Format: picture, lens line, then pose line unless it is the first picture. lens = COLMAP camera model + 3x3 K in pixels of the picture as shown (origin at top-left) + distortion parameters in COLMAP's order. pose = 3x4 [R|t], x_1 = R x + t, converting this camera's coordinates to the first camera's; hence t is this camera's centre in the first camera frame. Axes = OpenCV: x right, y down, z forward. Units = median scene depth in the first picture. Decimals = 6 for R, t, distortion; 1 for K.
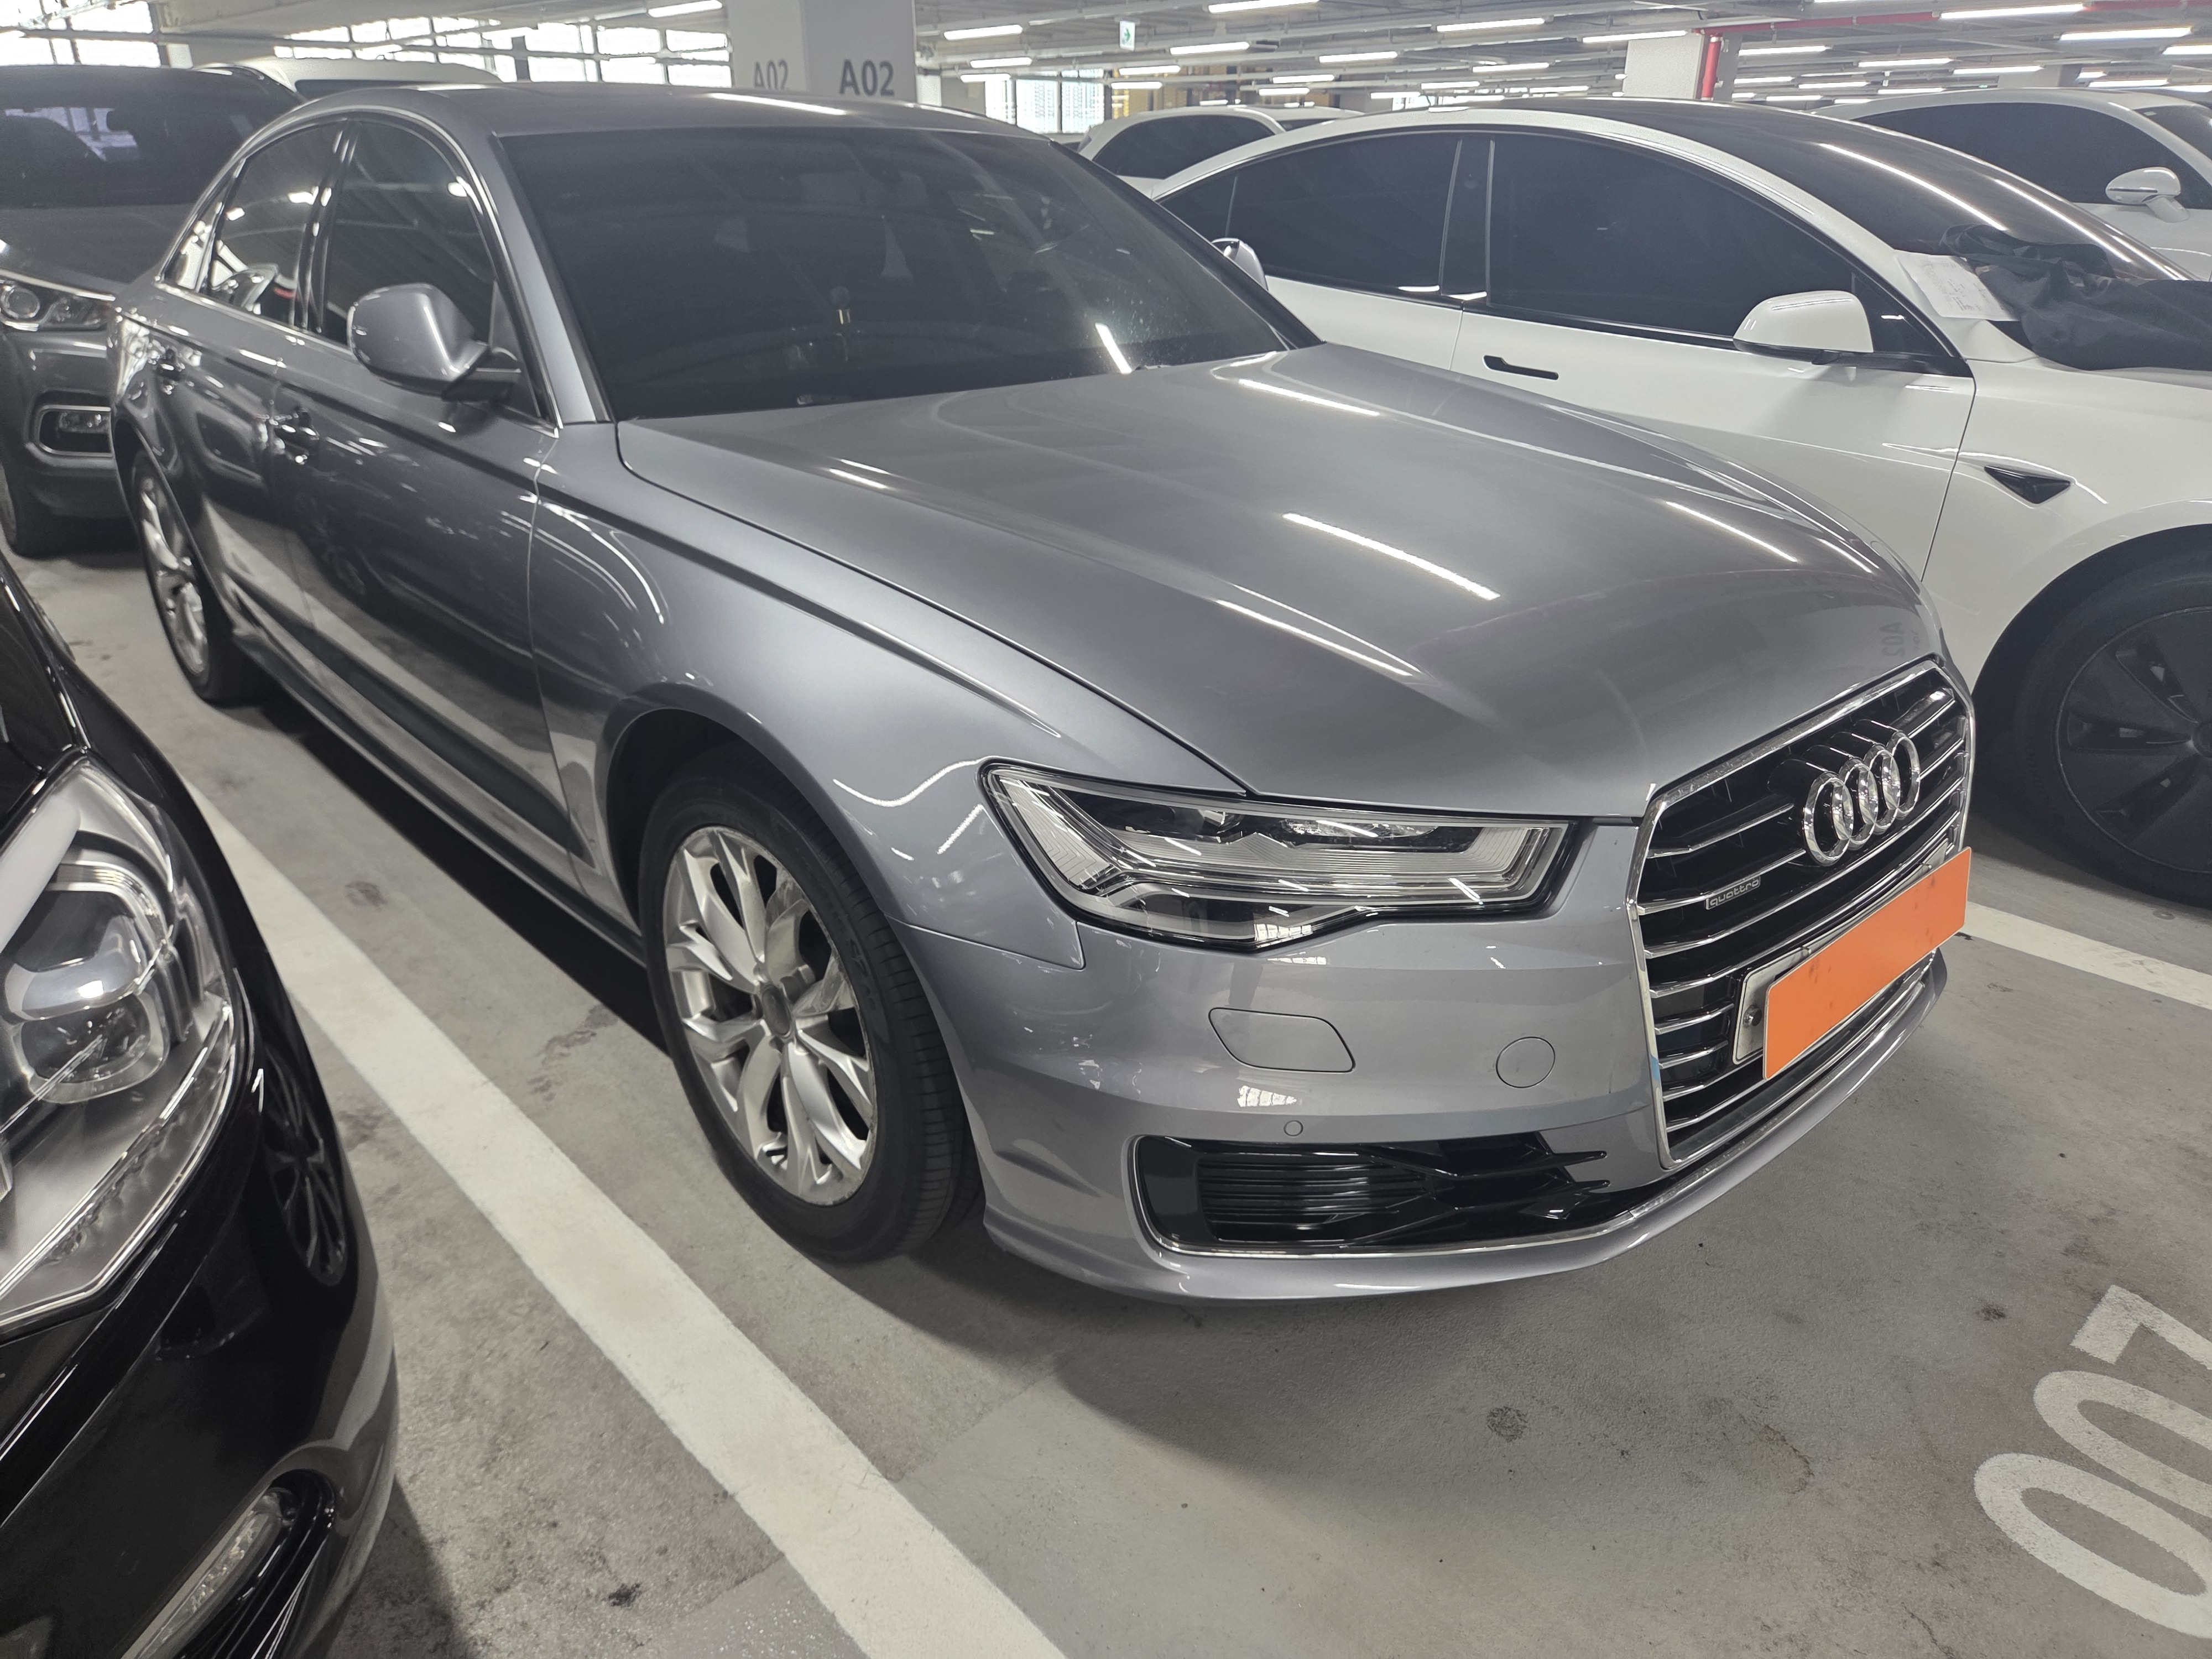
lens RADIAL K [[1492.3, 0, 1117.1], [0, 1492.3, 830.4], [0, 0, 1]] dist [0.057965, -0.050674]
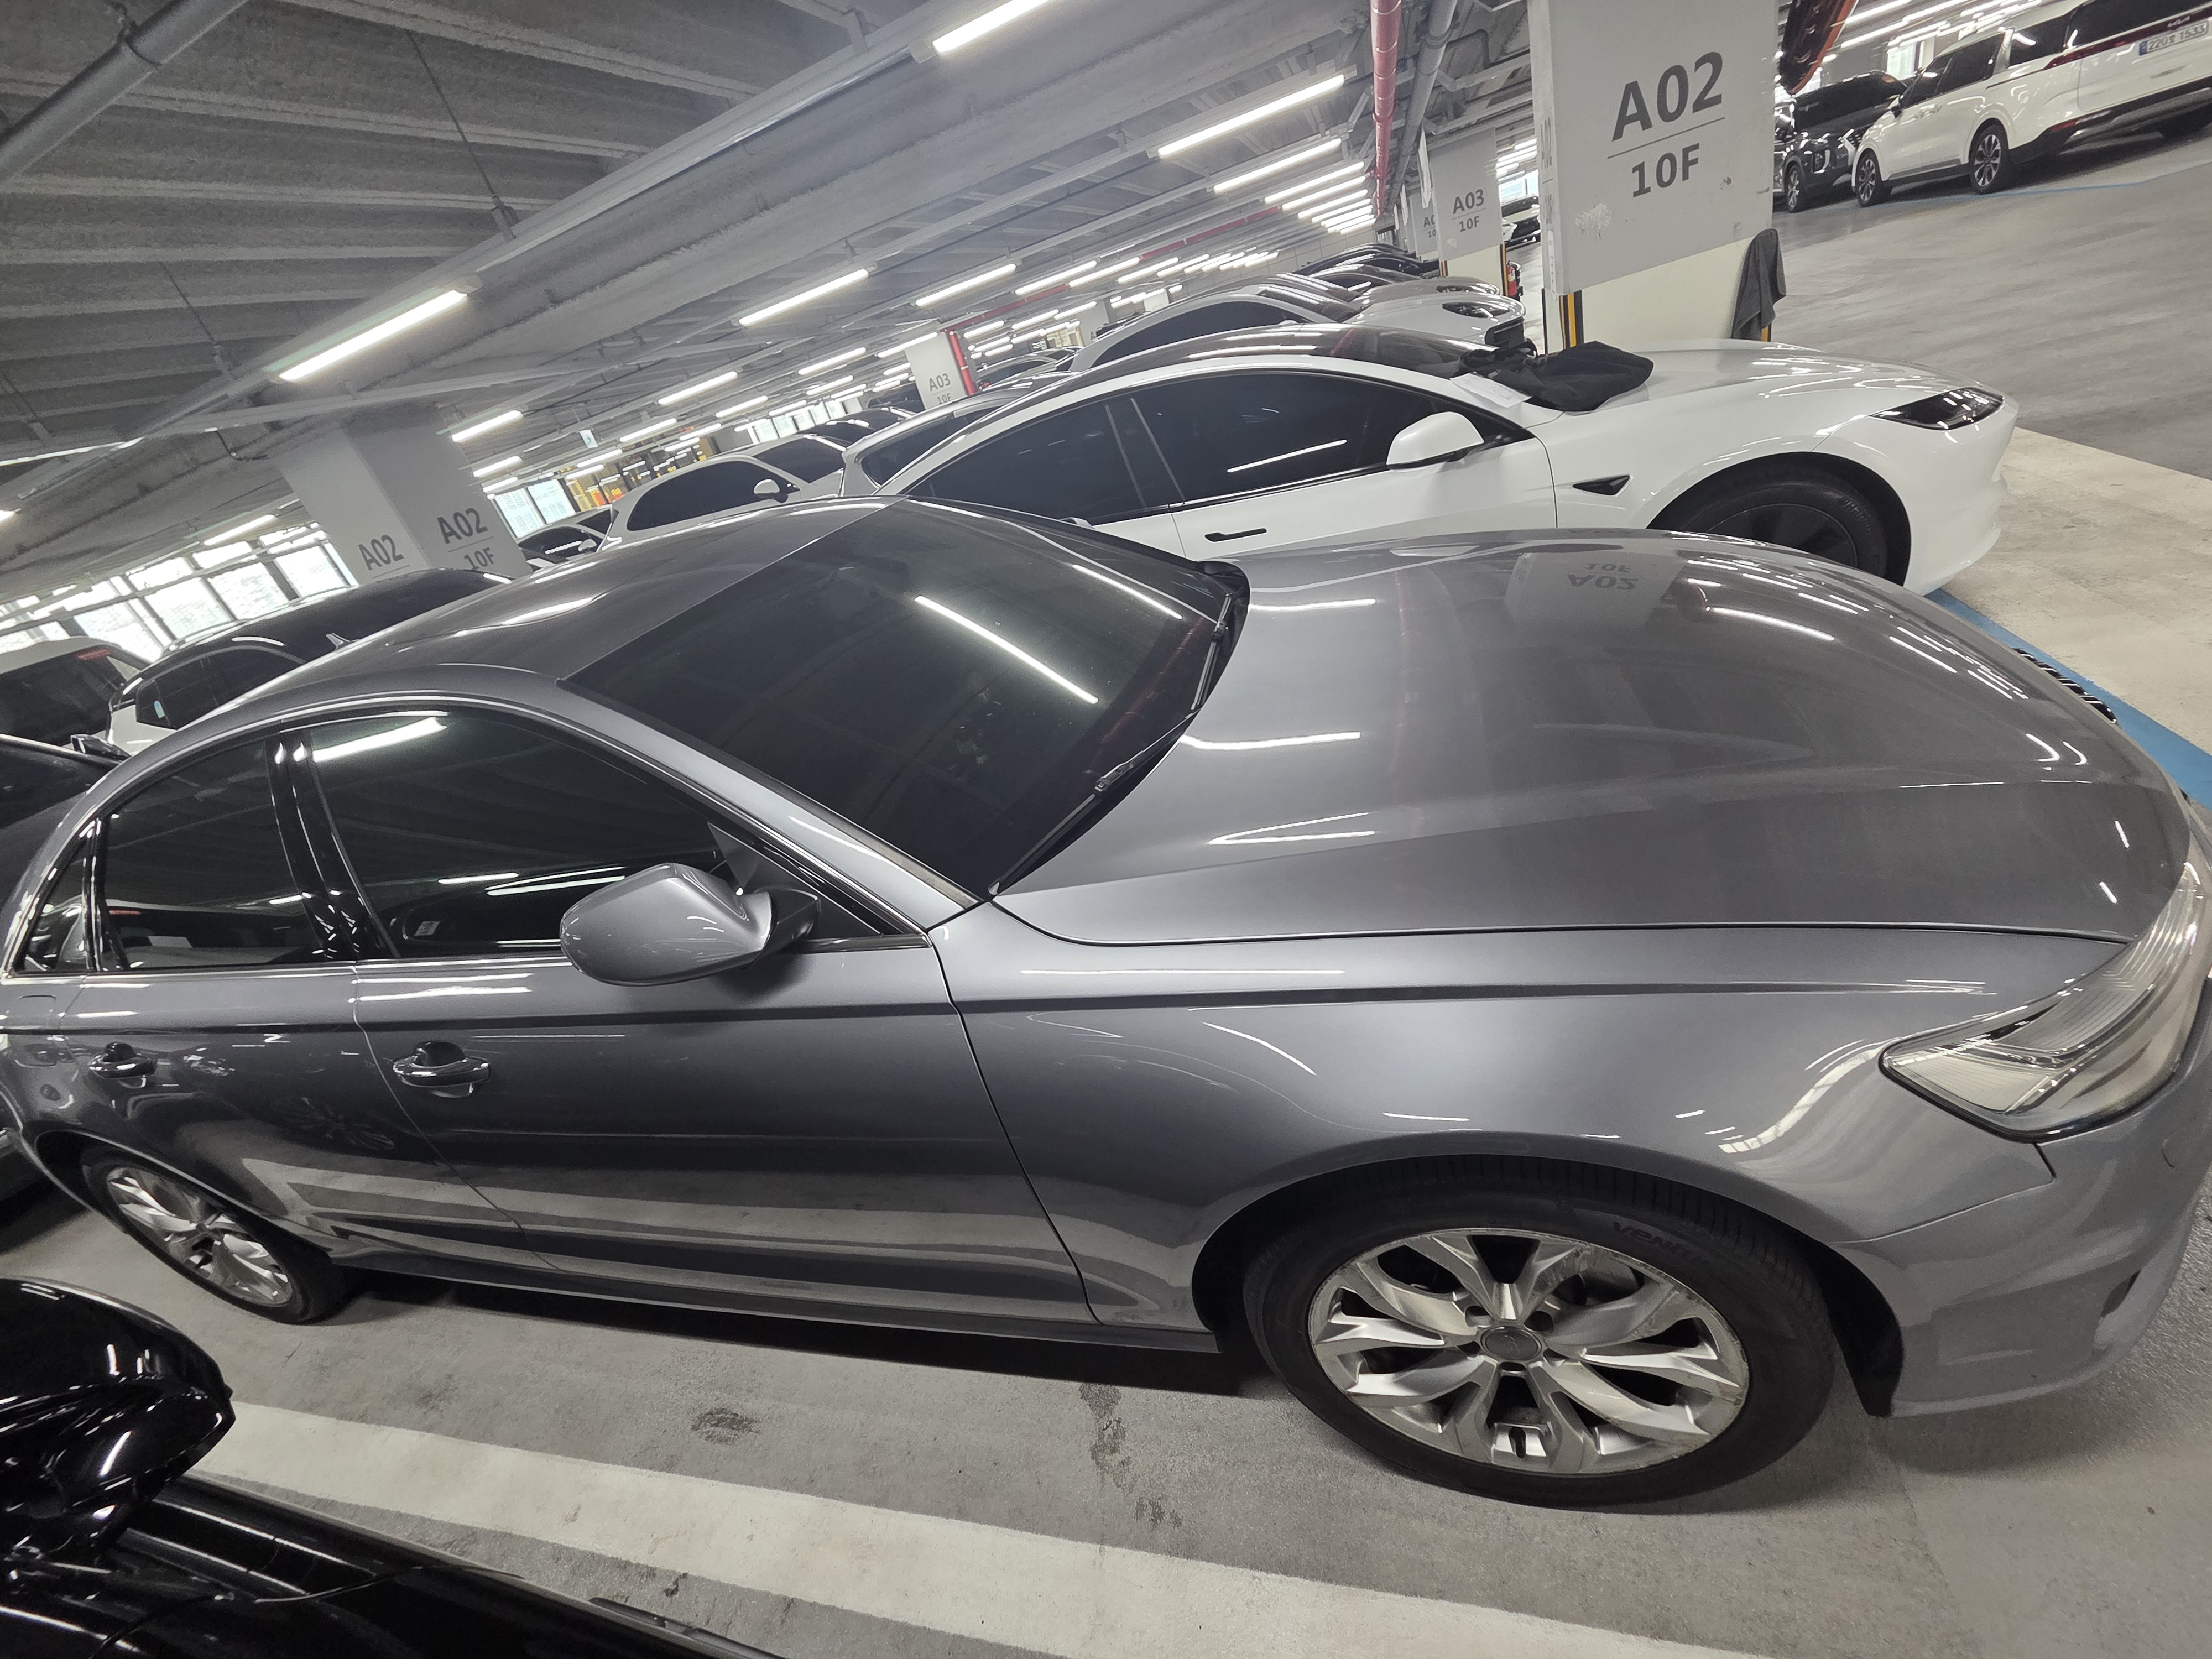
lens RADIAL K [[901.2, 0, 1105.1], [0, 901.2, 819.8], [0, 0, 1]] dist [0.001756, 0.000081]
pose [[0.808594, -0.464289, 0.361401, -0.323031], [0.468050, 0.879791, 0.083051, -0.234006], [-0.356517, 0.101999, 0.928705, 0.323101]]
